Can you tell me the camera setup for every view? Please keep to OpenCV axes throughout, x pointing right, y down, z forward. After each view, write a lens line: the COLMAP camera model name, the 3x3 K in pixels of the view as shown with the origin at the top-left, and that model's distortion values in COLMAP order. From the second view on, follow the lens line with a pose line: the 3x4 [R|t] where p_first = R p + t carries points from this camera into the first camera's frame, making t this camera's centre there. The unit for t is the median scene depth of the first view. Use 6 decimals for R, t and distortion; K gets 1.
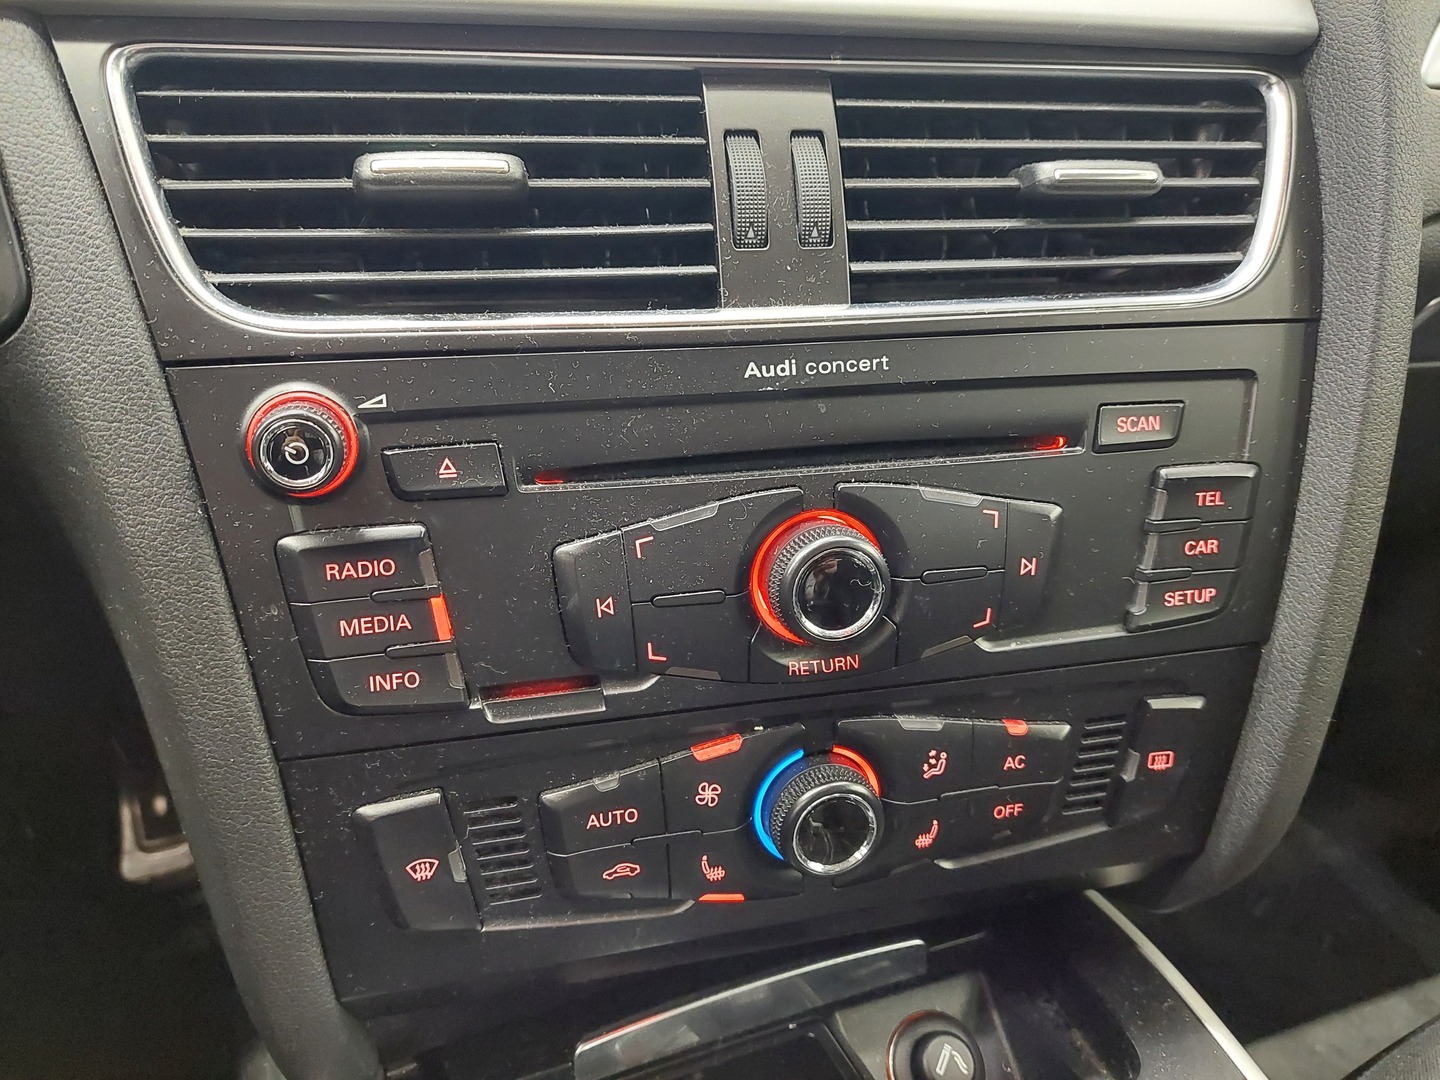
lens RADIAL K [[1049.5, 0, 747.8], [0, 1049.5, 570.1], [0, 0, 1]] dist [-0.004353, -0.006354]
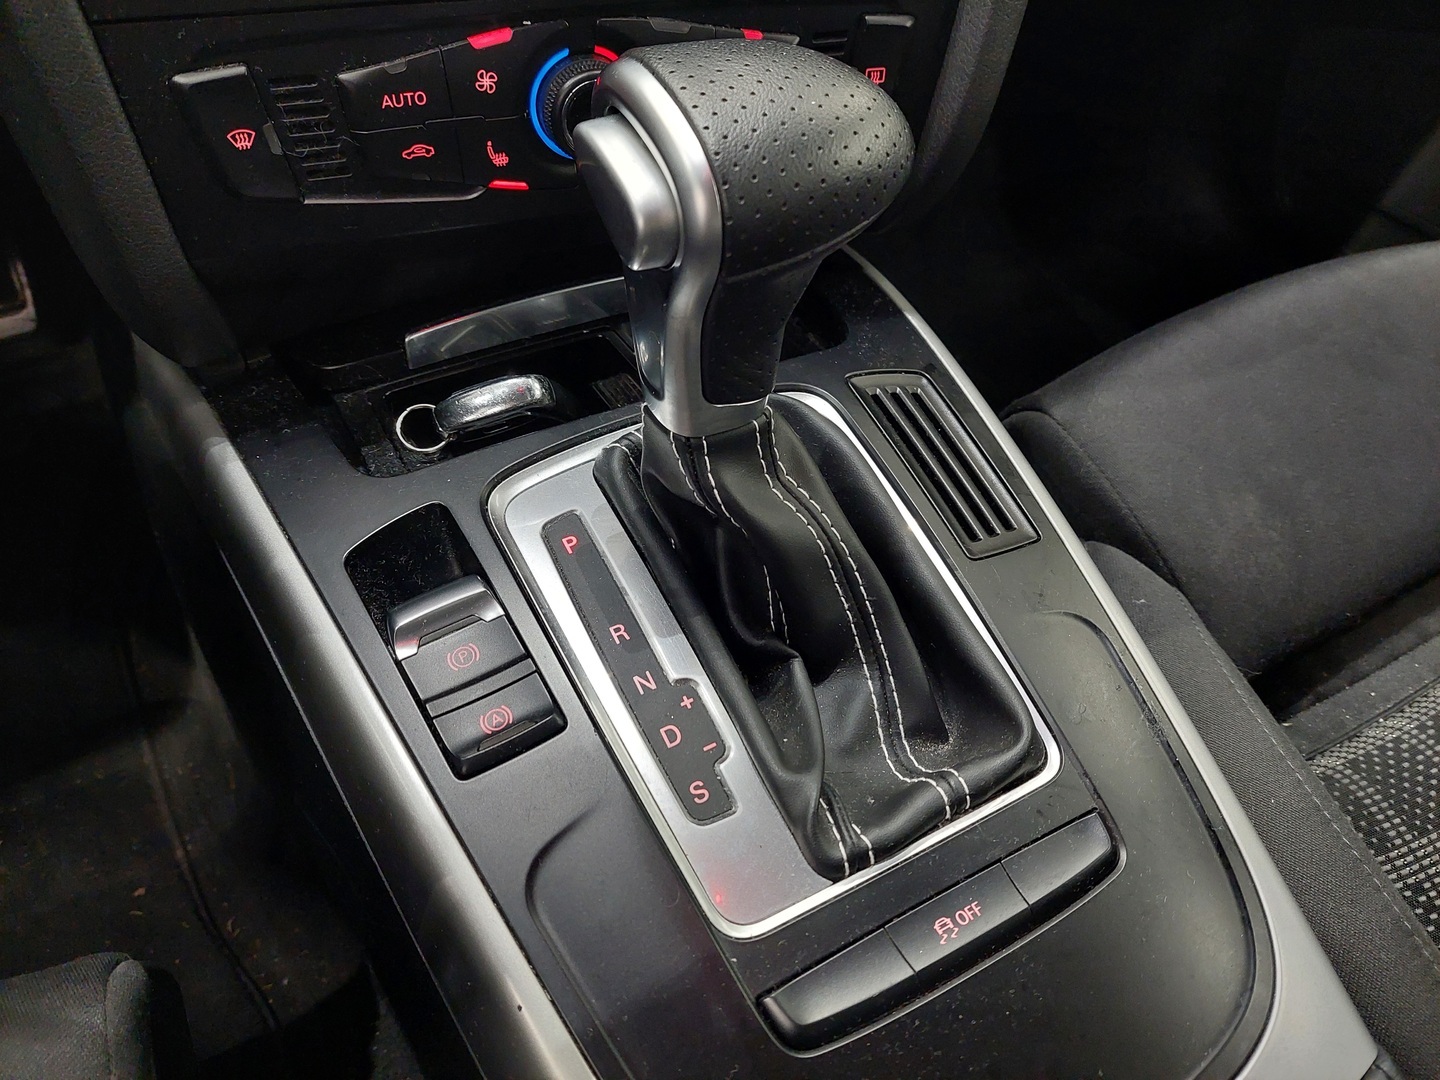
lens RADIAL K [[1030.9, 0, 736.6], [0, 1030.9, 564.4], [0, 0, 1]] dist [0.026714, -0.035816]
pose [[0.990886, -0.053969, 0.123421, 0.068647], [-0.000265, 0.915449, 0.402434, 0.245162], [-0.134705, -0.398799, 0.907091, -0.310652]]
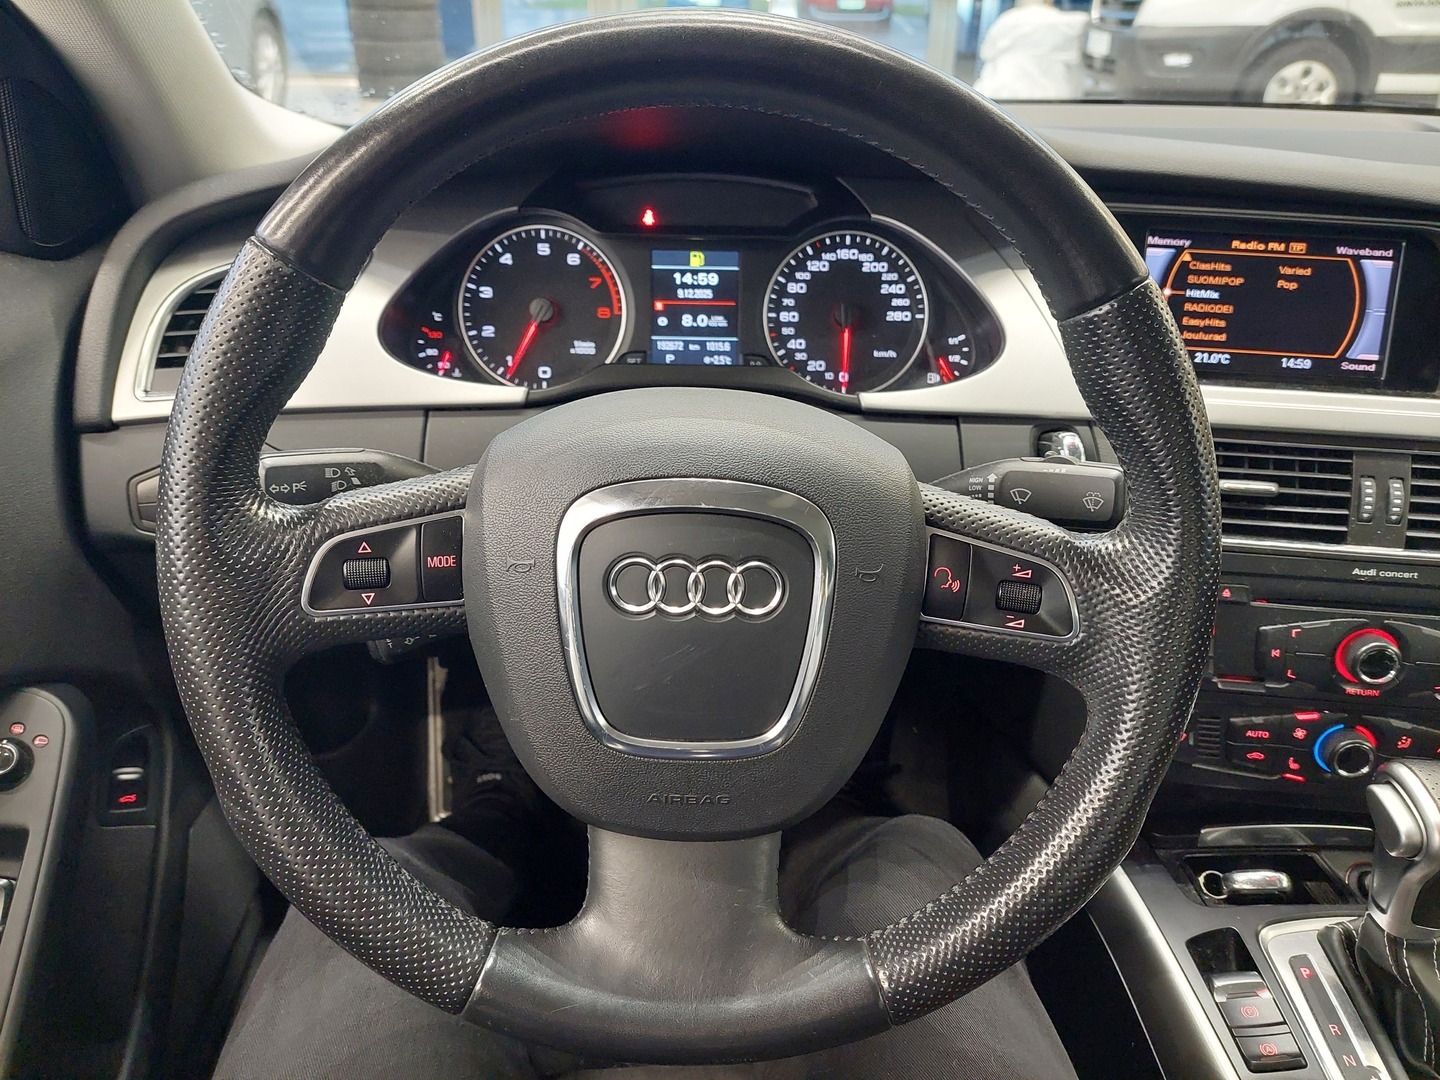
lens RADIAL K [[1044.1, 0, 720.0], [0, 1044.1, 540.0], [0, 0, 1]] dist [0.052844, -0.083858]
pose [[0.931718, 0.159901, -0.326089, -0.579001], [-0.150101, 0.987130, 0.055172, -0.167812], [0.330714, -0.002458, 0.943728, -1.797087]]
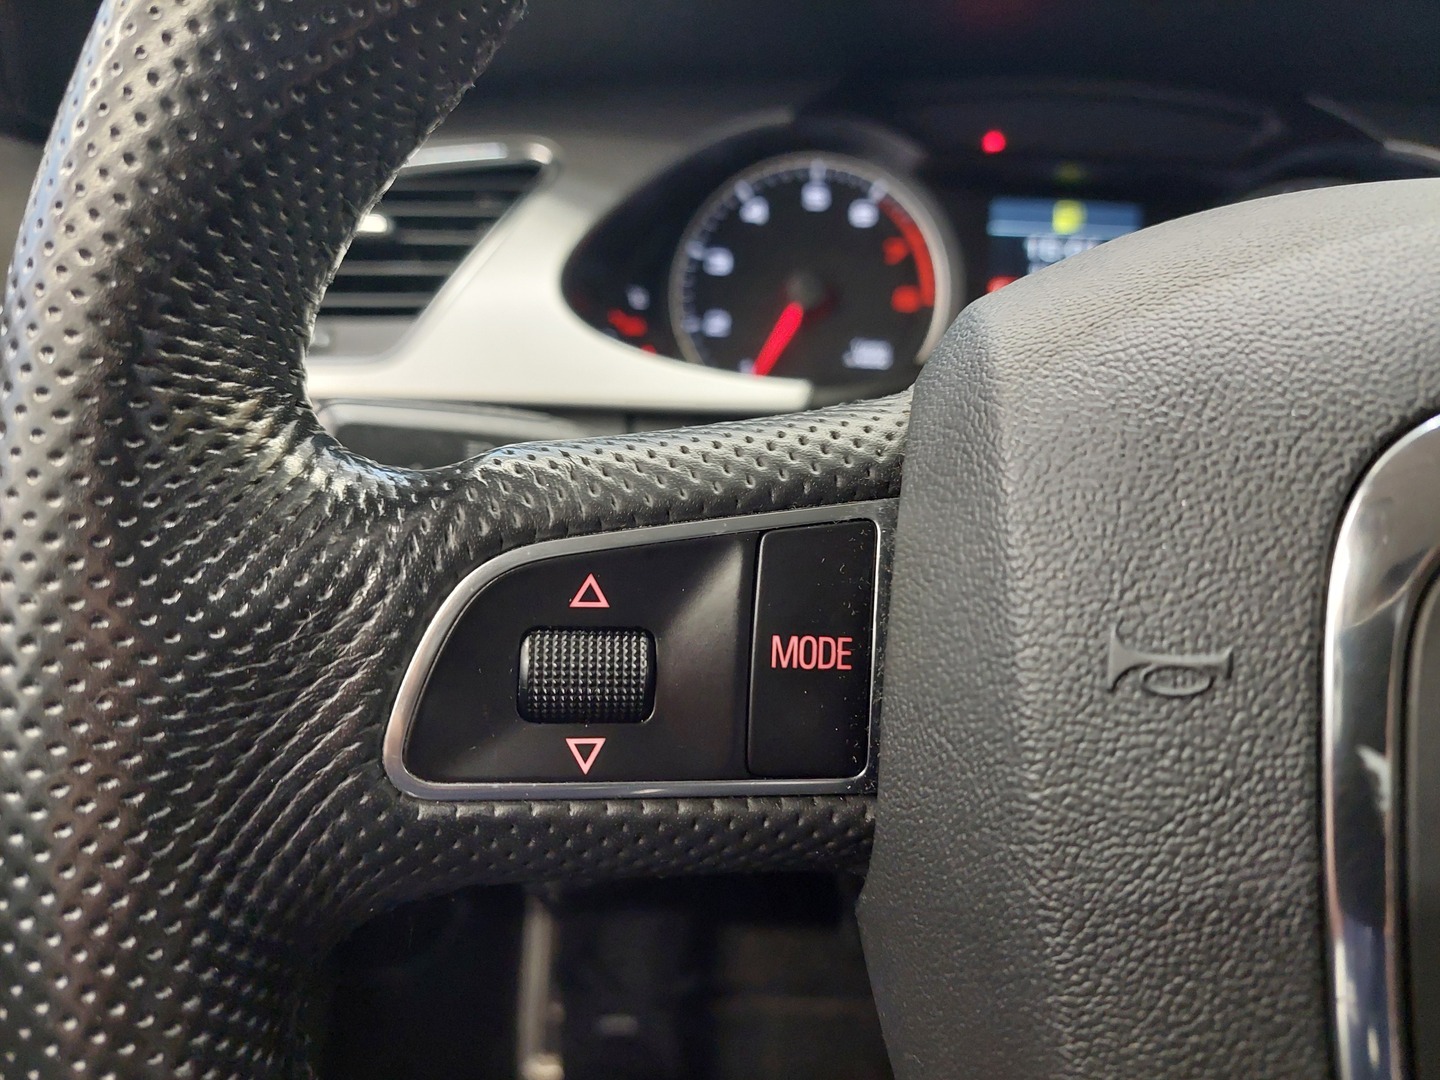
lens RADIAL K [[1106.7, 0, 720.0], [0, 1106.7, 540.0], [0, 0, 1]] dist [-0.002052, -0.003500]
pose [[0.887923, 0.154515, -0.433265, -1.302301], [-0.205979, 0.975743, -0.074149, 0.011756], [0.411298, 0.155082, 0.898211, -0.947312]]
